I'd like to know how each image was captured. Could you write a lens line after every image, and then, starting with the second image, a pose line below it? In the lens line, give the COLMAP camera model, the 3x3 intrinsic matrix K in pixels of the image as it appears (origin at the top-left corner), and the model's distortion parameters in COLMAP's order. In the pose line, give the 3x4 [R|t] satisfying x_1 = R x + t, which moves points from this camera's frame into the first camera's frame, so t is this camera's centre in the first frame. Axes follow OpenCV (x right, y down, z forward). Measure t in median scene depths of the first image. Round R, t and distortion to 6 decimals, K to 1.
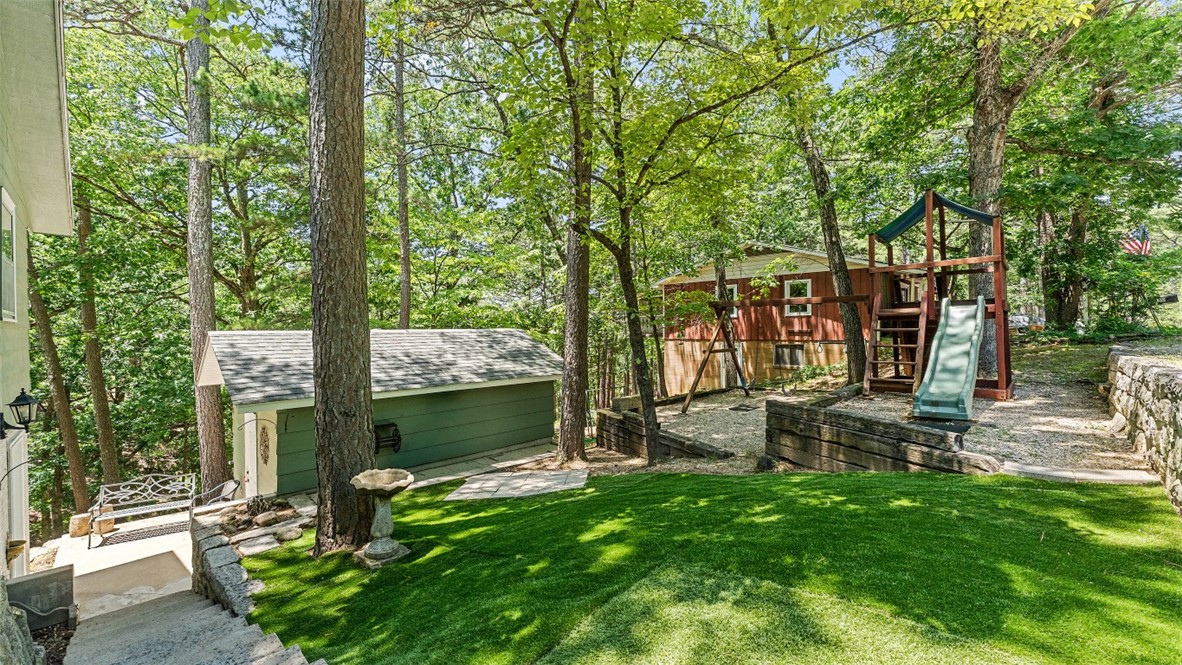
lens RADIAL K [[451.7, 0, 590.5], [0, 451.7, 332.5], [0, 0, 1]] dist [0.005740, -0.000298]
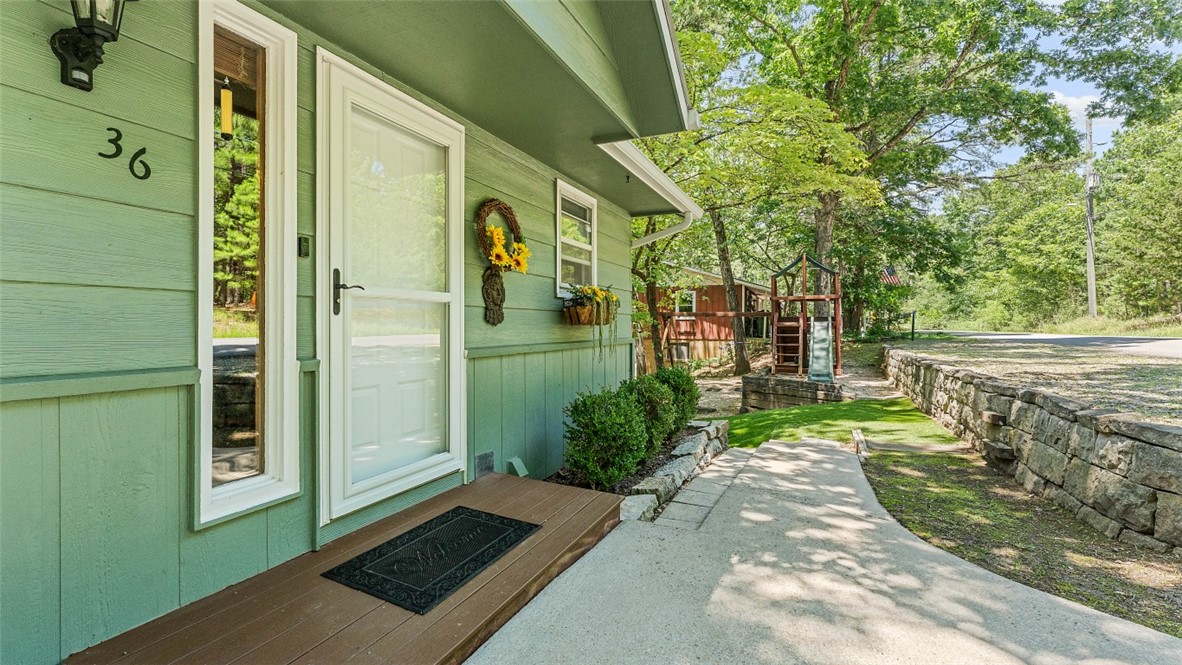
lens RADIAL K [[481.5, 0, 574.1], [0, 481.5, 324.3], [0, 0, 1]] dist [-0.005770, 0.002056]
pose [[0.953228, 0.014724, 0.301894, -0.550856], [-0.012753, 0.999883, -0.008500, -0.018710], [-0.301984, 0.004253, 0.953304, -0.416708]]
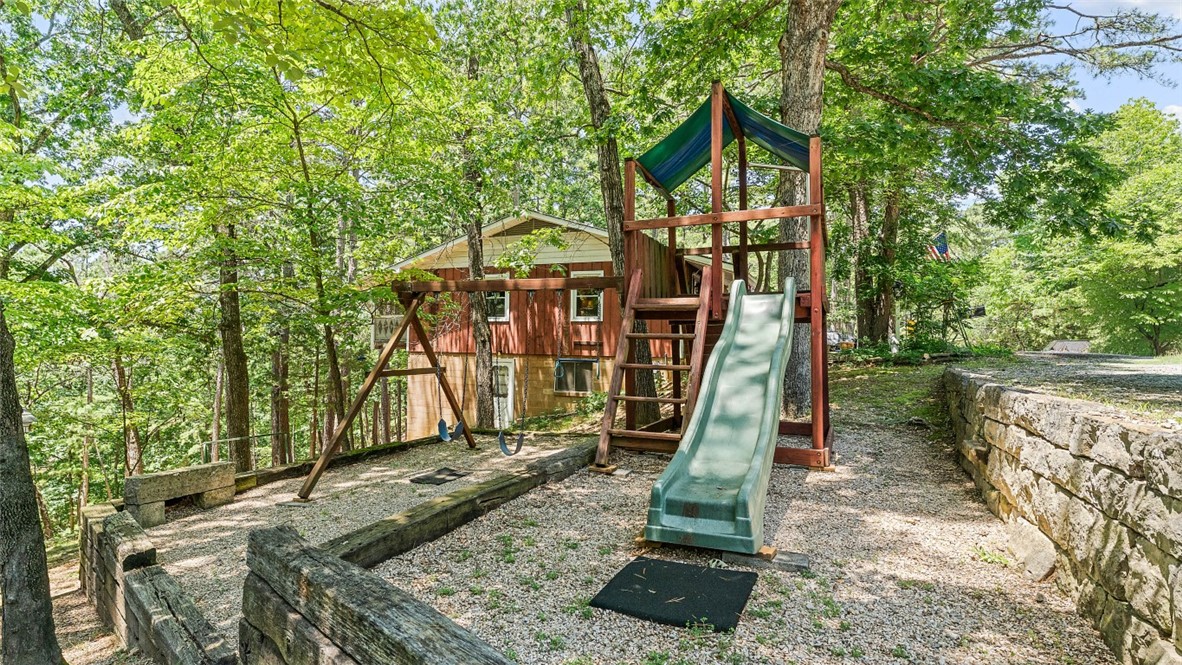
lens RADIAL K [[588.7, 0, 561.3], [0, 588.7, 342.6], [0, 0, 1]] dist [-0.002617, -0.001642]
pose [[0.945033, 0.022225, 0.326219, 0.272855], [-0.021354, 0.999752, -0.006252, 0.006547], [-0.326277, -0.001058, 0.945273, 0.309089]]
